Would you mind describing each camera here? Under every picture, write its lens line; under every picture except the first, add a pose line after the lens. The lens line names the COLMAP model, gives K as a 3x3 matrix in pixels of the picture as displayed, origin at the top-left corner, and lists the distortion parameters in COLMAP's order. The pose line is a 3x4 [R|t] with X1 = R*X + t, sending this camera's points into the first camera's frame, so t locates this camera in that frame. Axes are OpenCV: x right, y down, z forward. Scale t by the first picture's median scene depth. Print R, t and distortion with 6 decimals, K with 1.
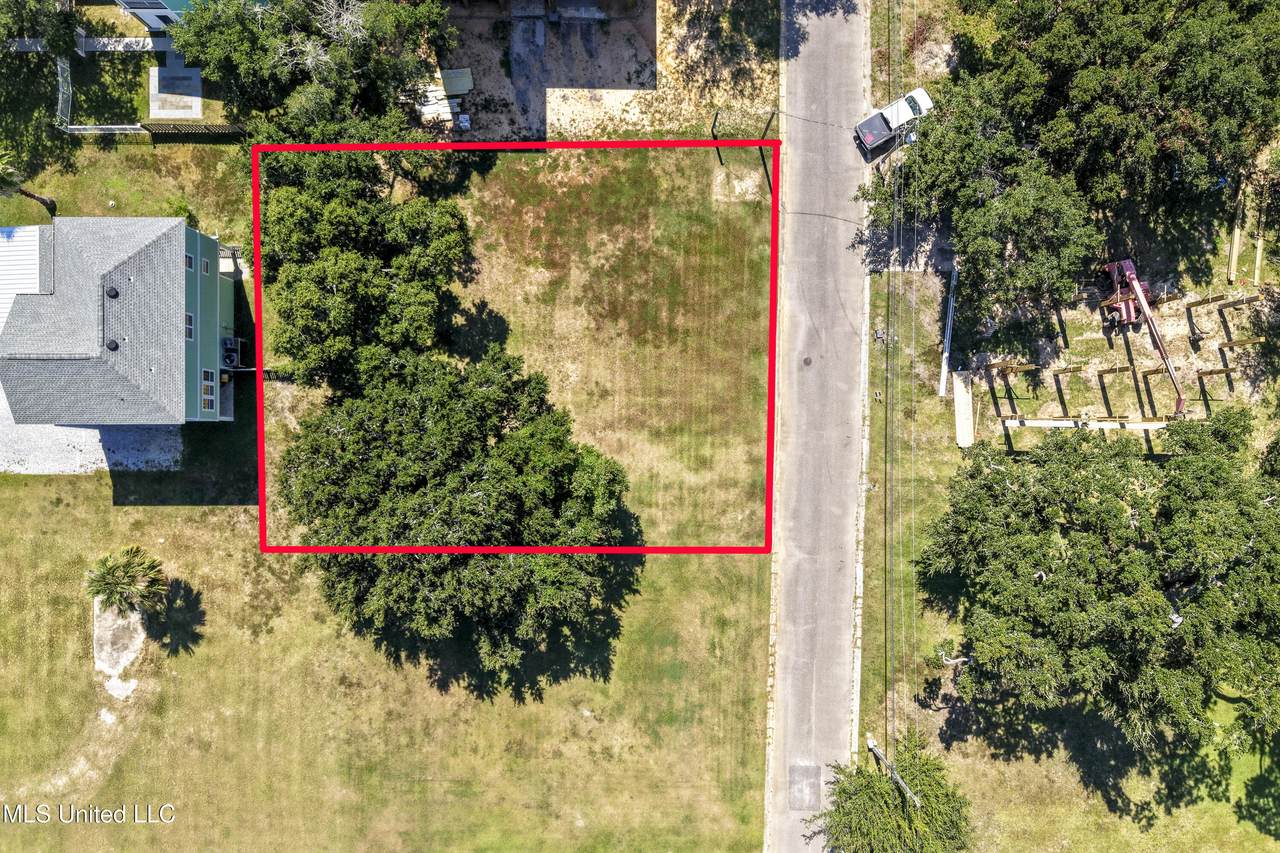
lens RADIAL K [[1089.2, 0, 640.0], [0, 1089.2, 426.5], [0, 0, 1]] dist [0.157172, -0.253223]
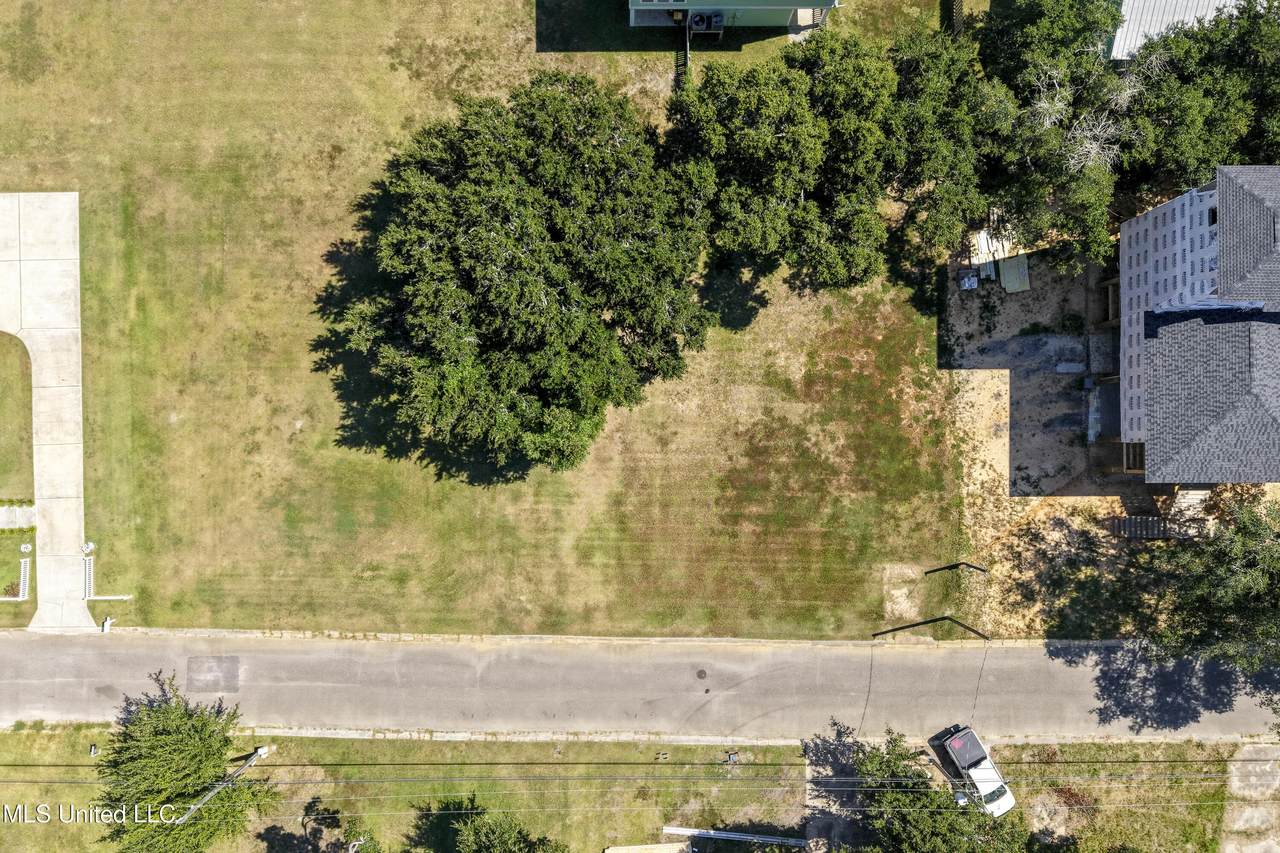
lens RADIAL K [[1089.2, 0, 640.0], [0, 1089.2, 426.5], [0, 0, 1]] dist [0.157172, -0.253223]
pose [[0.004837, 0.999588, -0.028293, -0.022228], [-0.999988, 0.004808, -0.001081, -0.011348], [-0.000944, 0.028298, 0.999599, 0.130409]]
